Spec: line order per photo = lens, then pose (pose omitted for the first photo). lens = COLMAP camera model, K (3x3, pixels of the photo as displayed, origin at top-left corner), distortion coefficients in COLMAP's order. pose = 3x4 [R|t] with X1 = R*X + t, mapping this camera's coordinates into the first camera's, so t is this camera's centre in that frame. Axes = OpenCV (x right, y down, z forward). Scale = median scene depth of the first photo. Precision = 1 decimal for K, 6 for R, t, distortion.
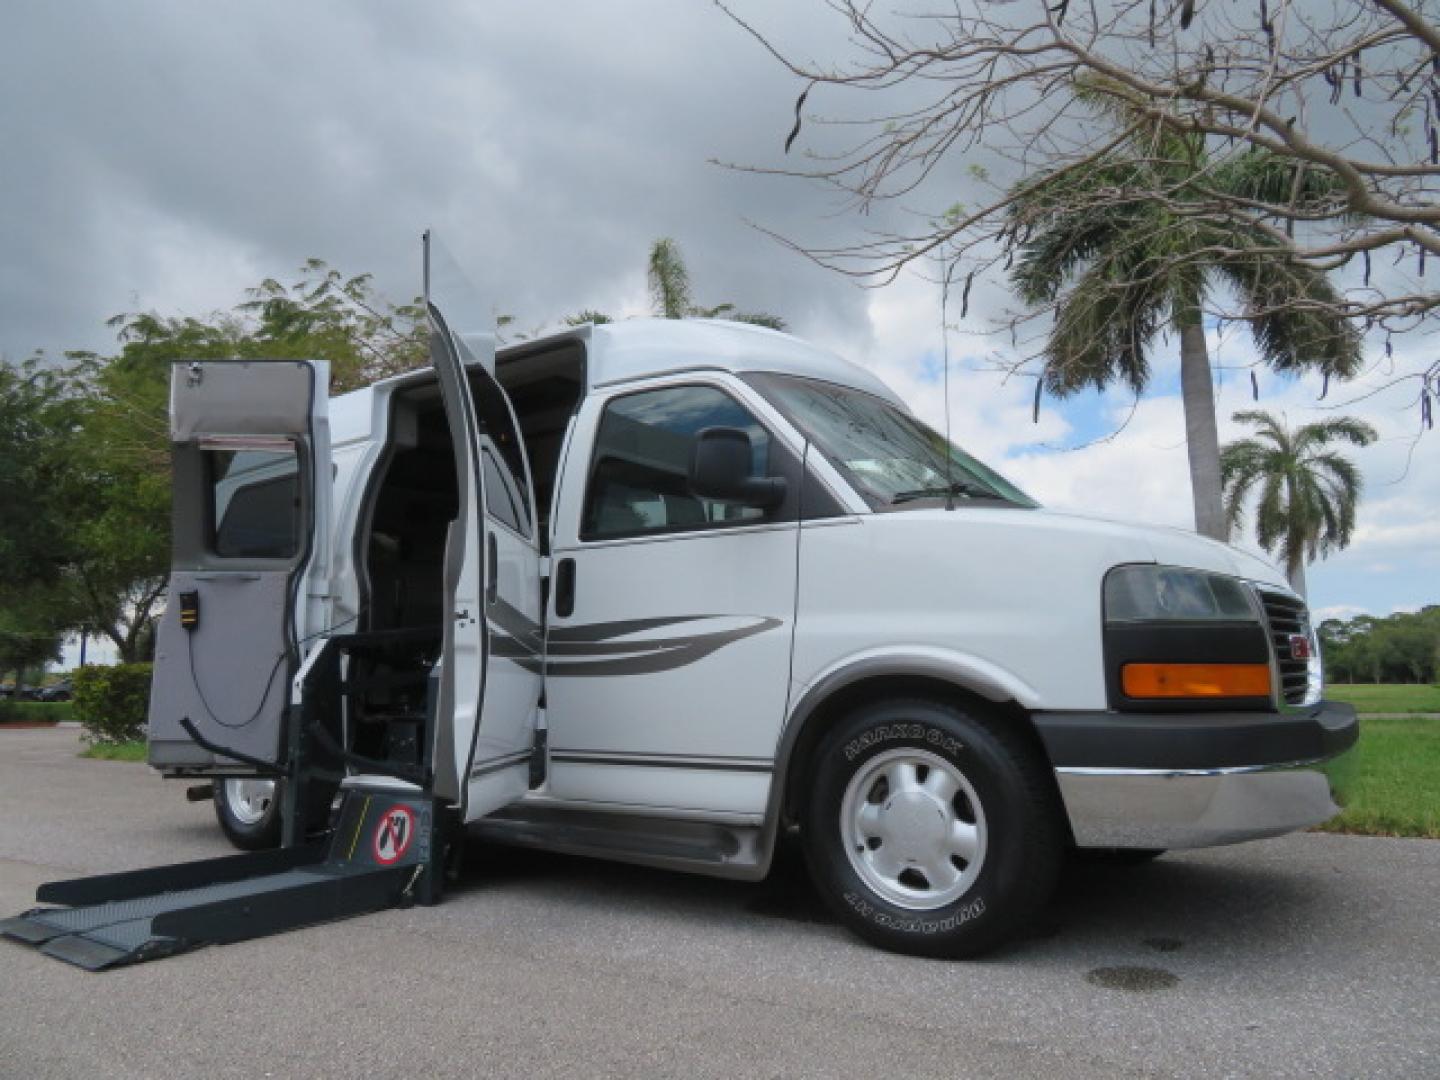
lens RADIAL K [[1027.1, 0, 722.1], [0, 1027.1, 527.6], [0, 0, 1]] dist [-0.011891, 0.012886]
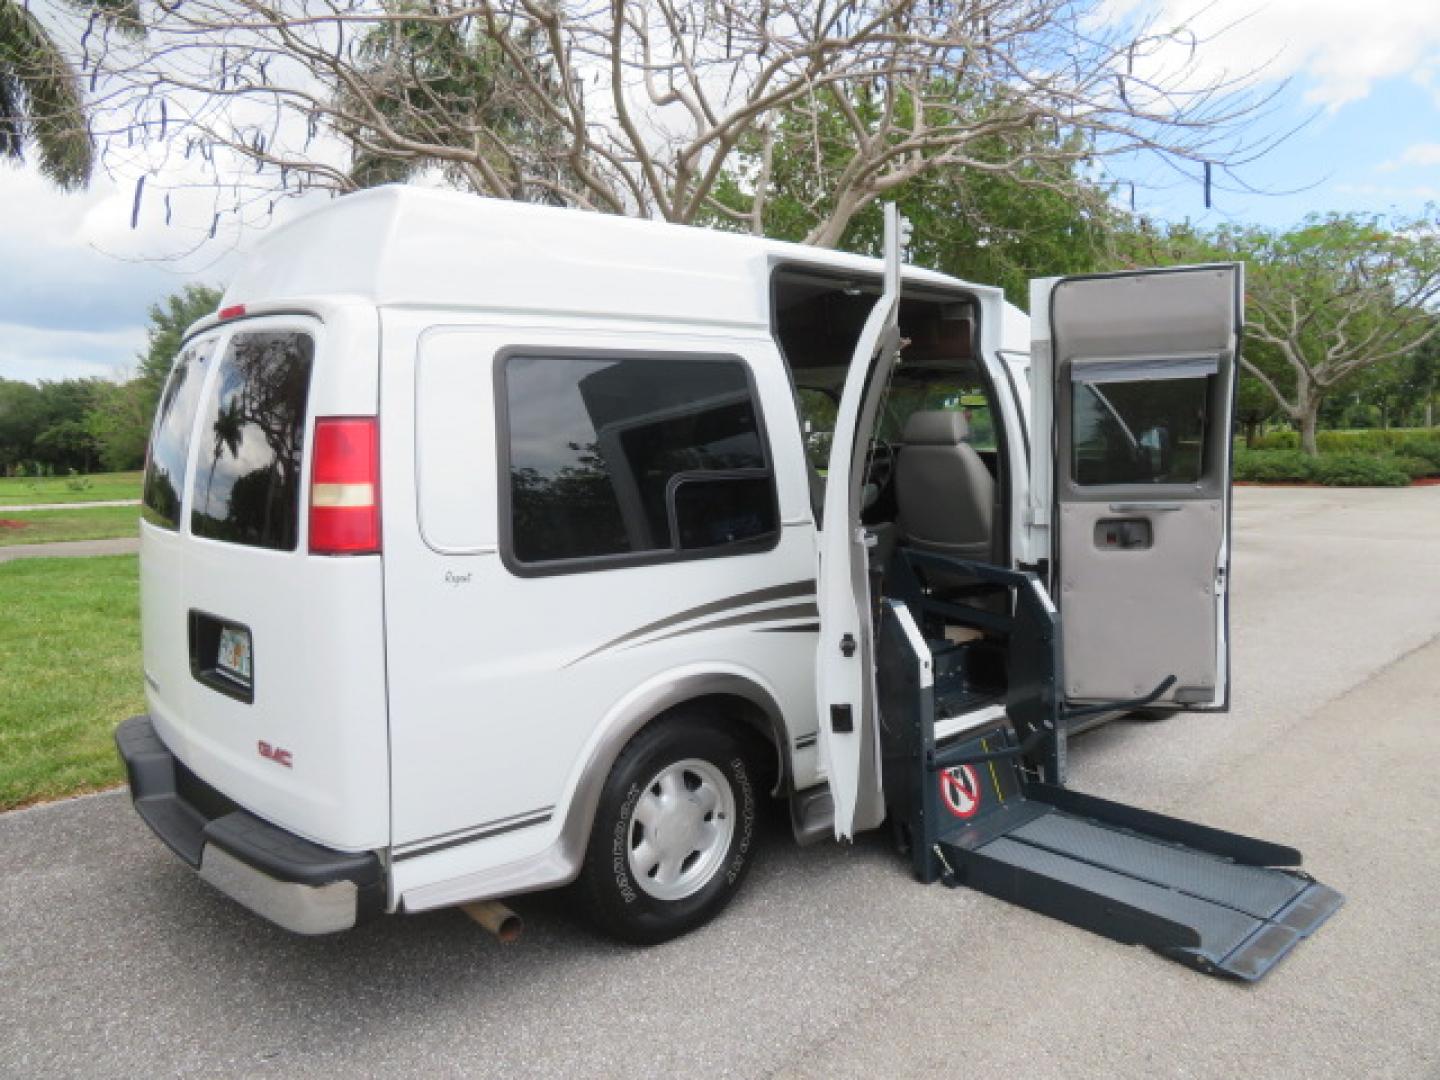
lens RADIAL K [[1027.1, 0, 717.4], [0, 1027.1, 522.9], [0, 0, 1]] dist [-0.011891, 0.012886]
pose [[0.195932, -0.074227, 0.977804, -1.655381], [-0.122651, 0.987446, 0.099536, -0.028799], [-0.972917, -0.139431, 0.184368, 1.355419]]
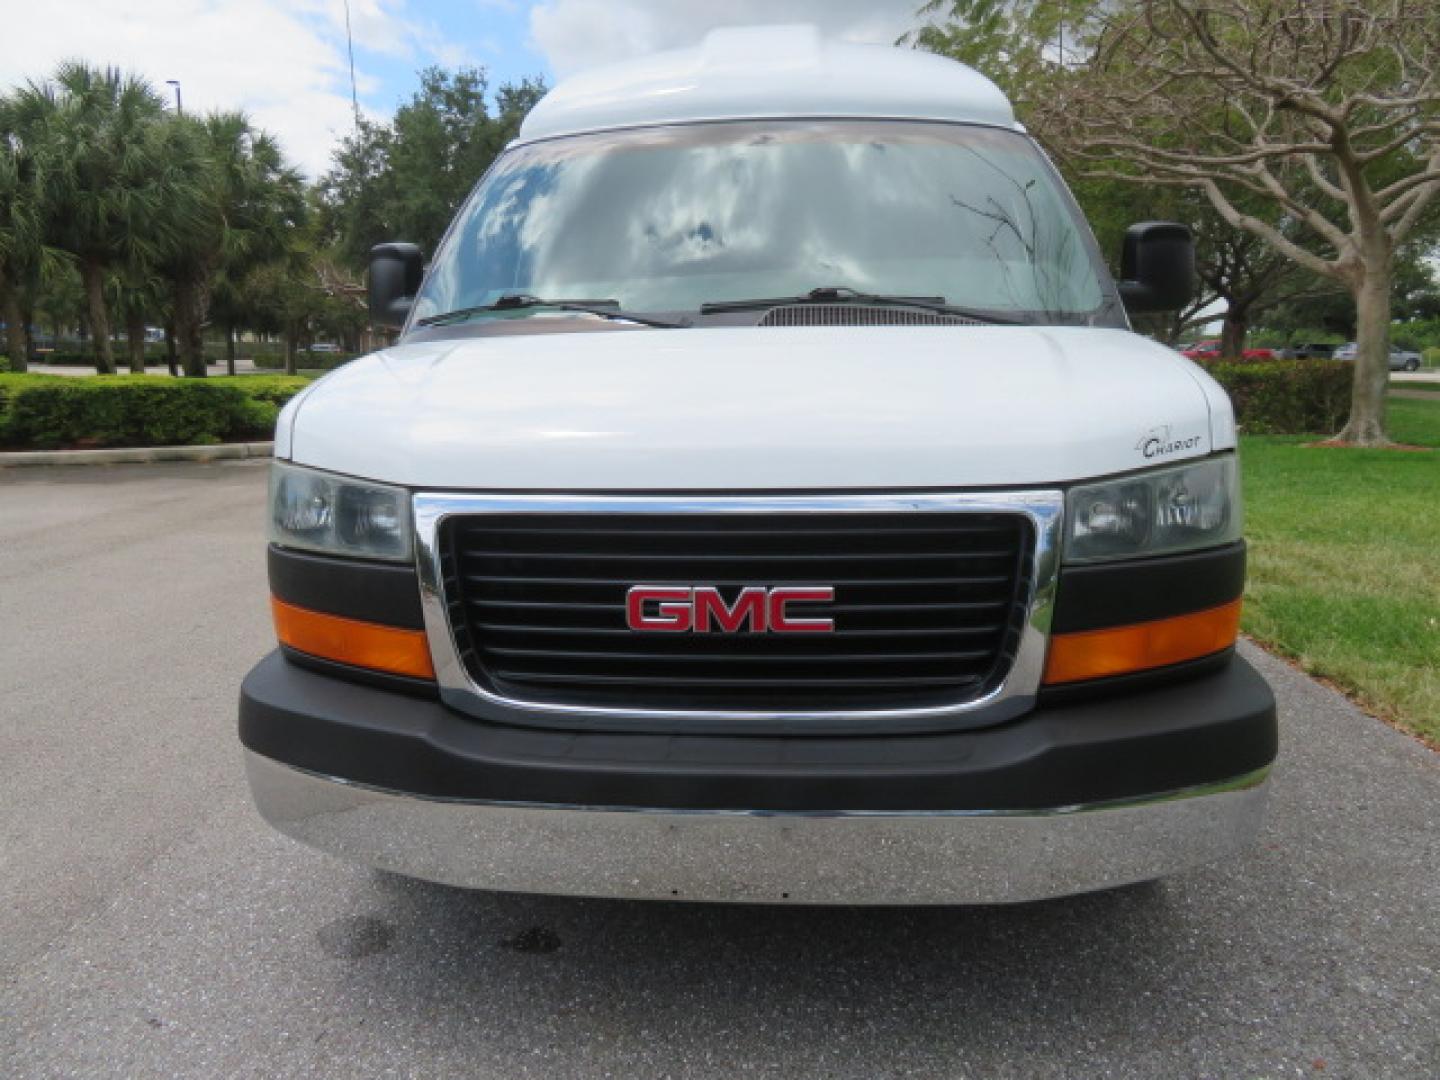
lens RADIAL K [[1027.1, 0, 713.9], [0, 1027.1, 541.0], [0, 0, 1]] dist [-0.011891, 0.012886]
pose [[0.531339, 0.167726, -0.830390, 0.985724], [0.117261, 0.956208, 0.268171, -0.056012], [0.839005, -0.239862, 0.488403, 0.744351]]
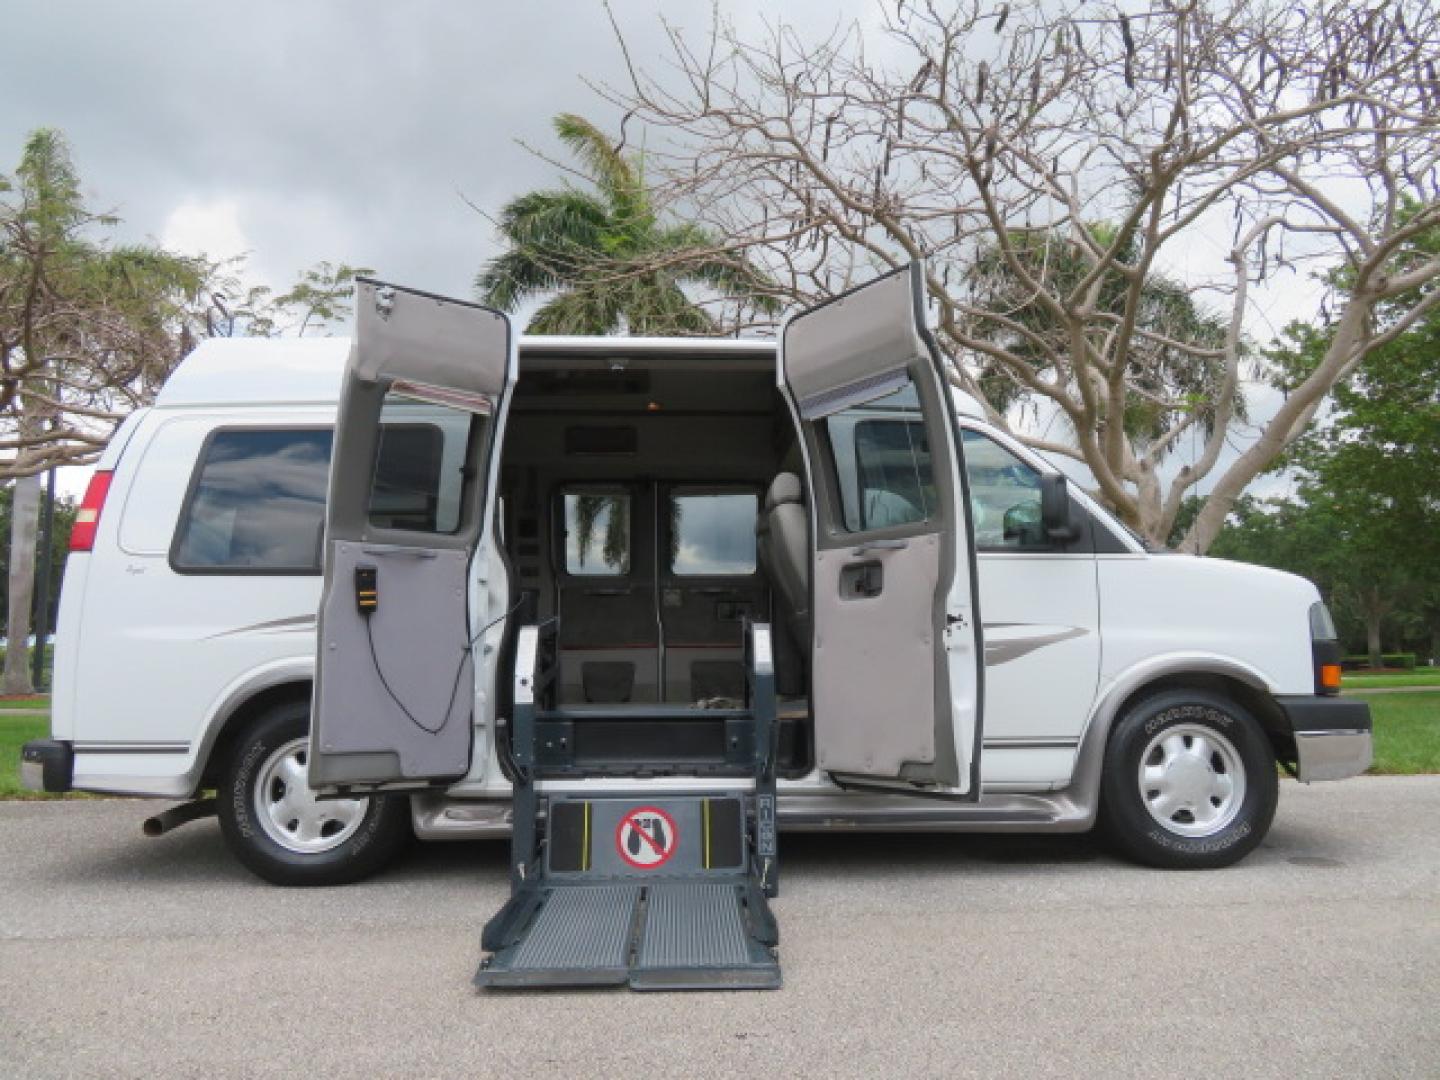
lens RADIAL K [[1027.1, 0, 720.8], [0, 1027.1, 532.7], [0, 0, 1]] dist [-0.011891, 0.012886]
pose [[0.783950, 0.085390, 0.614924, -1.104692], [-0.090949, 0.995606, -0.022304, 0.038579], [-0.614126, -0.038442, 0.788271, 0.265396]]
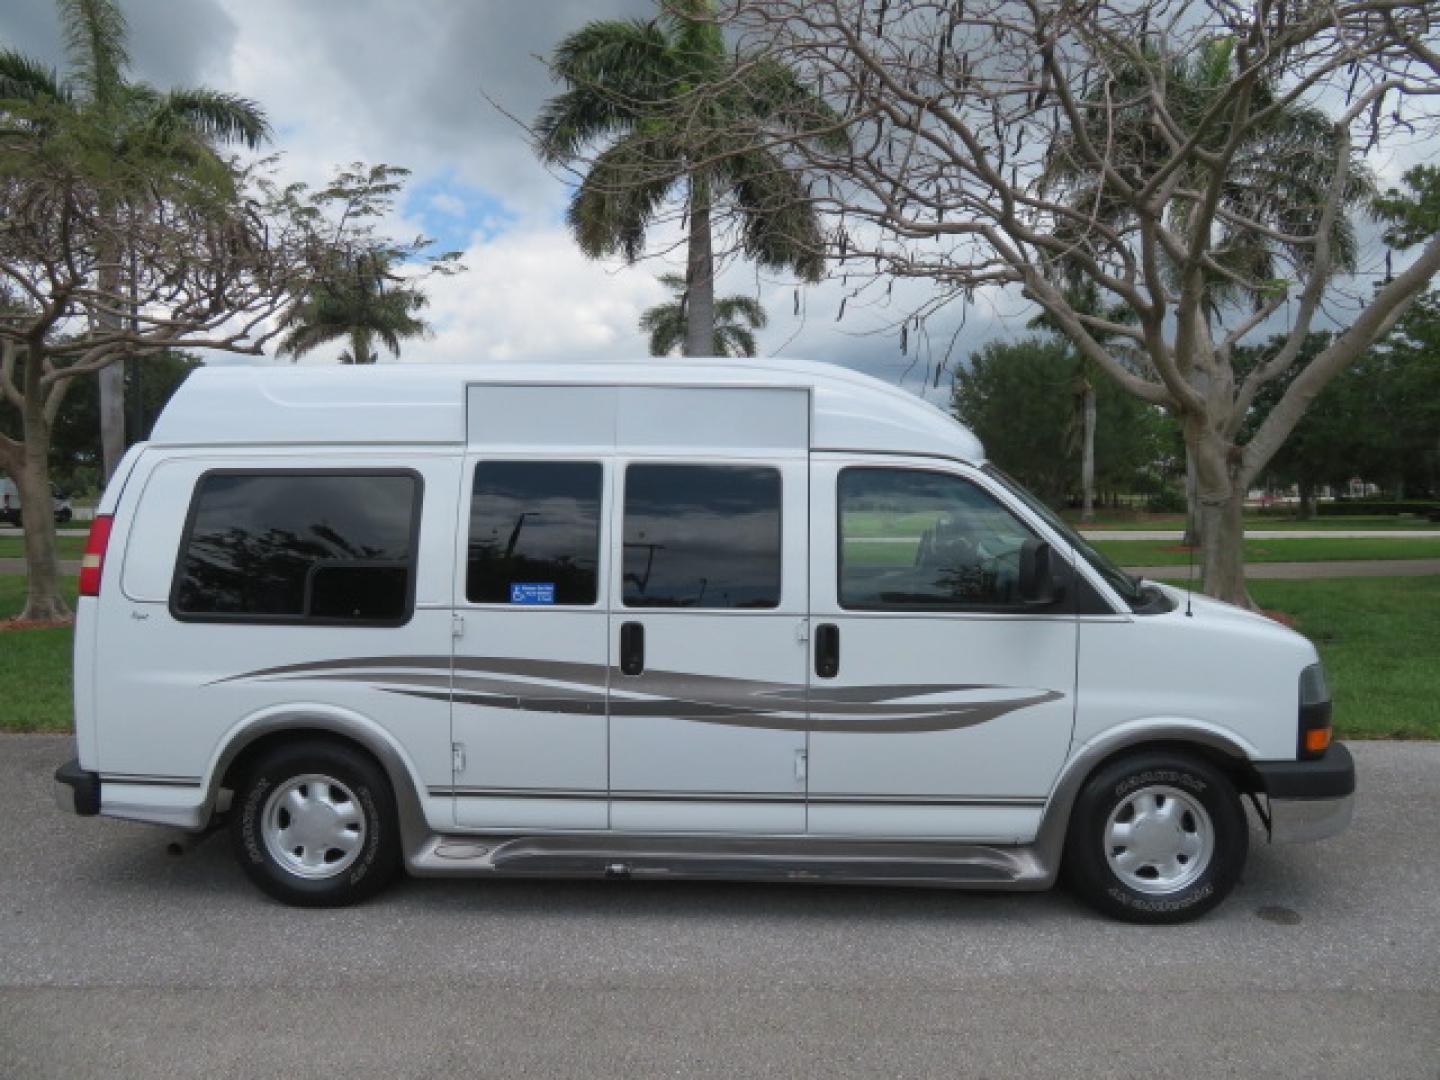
lens RADIAL K [[1027.1, 0, 722.8], [0, 1027.1, 534.4], [0, 0, 1]] dist [-0.011891, 0.012886]
pose [[0.828478, -0.009514, 0.559941, -1.005240], [-0.096676, 0.982415, 0.159734, -0.267381], [-0.551614, -0.186469, 0.812989, 0.225197]]
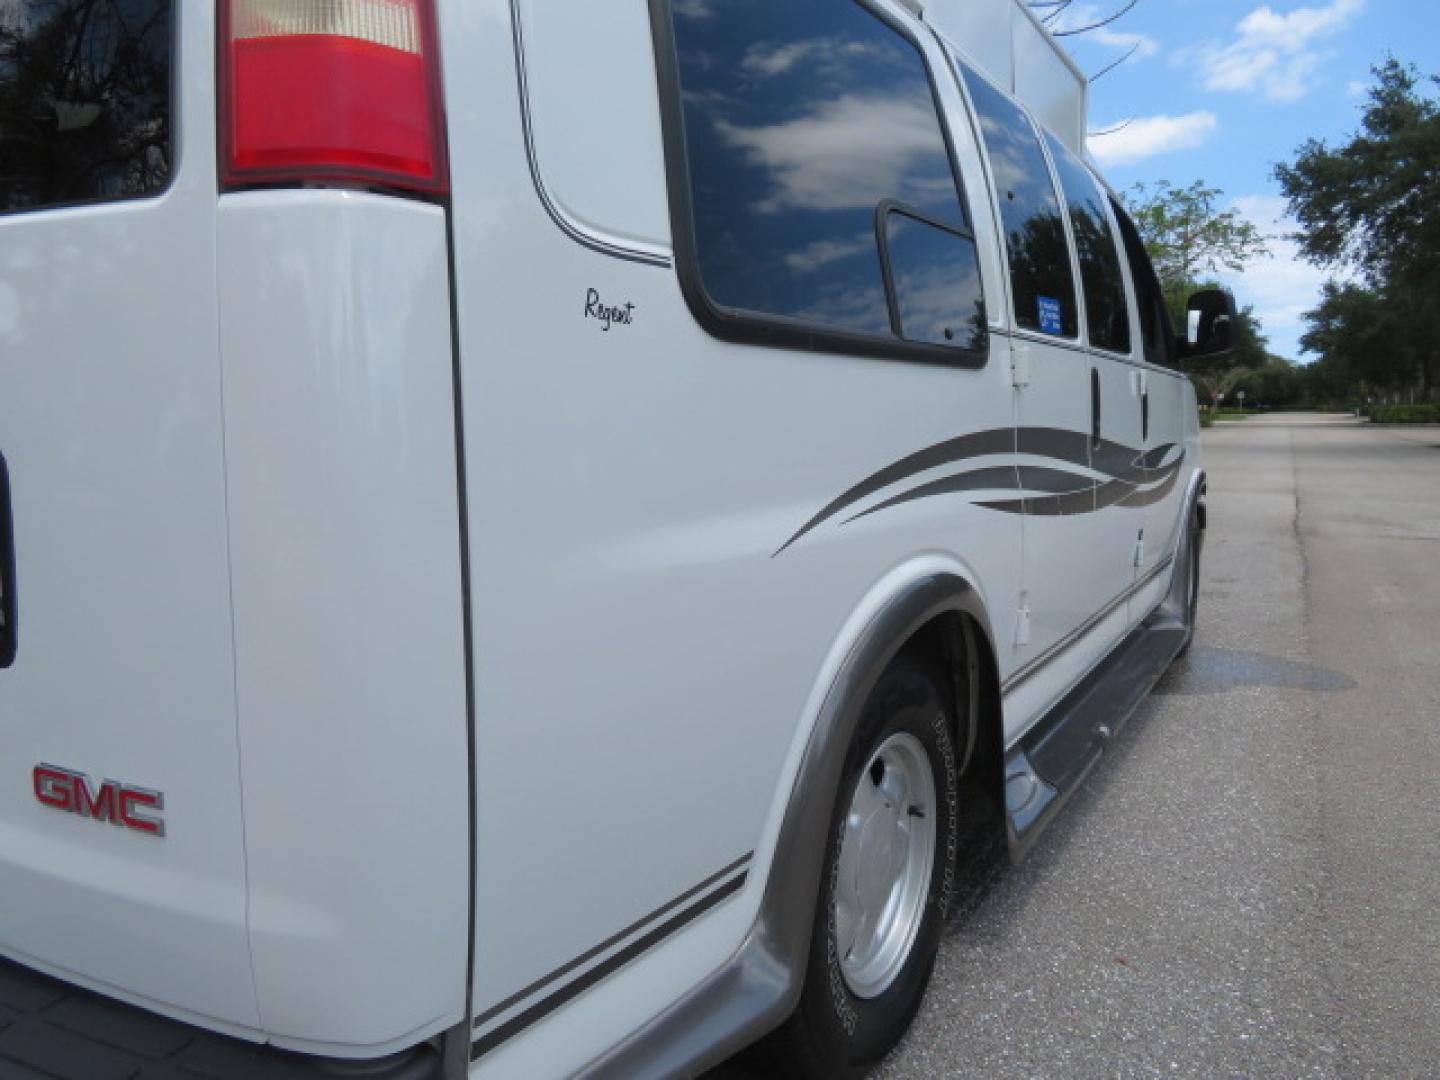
lens RADIAL K [[1027.1, 0, 712.0], [0, 1027.1, 528.3], [0, 0, 1]] dist [-0.011891, 0.012886]
pose [[-0.075354, -0.095446, 0.992578, -1.221390], [-0.129925, 0.987863, 0.085129, 0.159758], [-0.988656, -0.122546, -0.086840, 1.693733]]
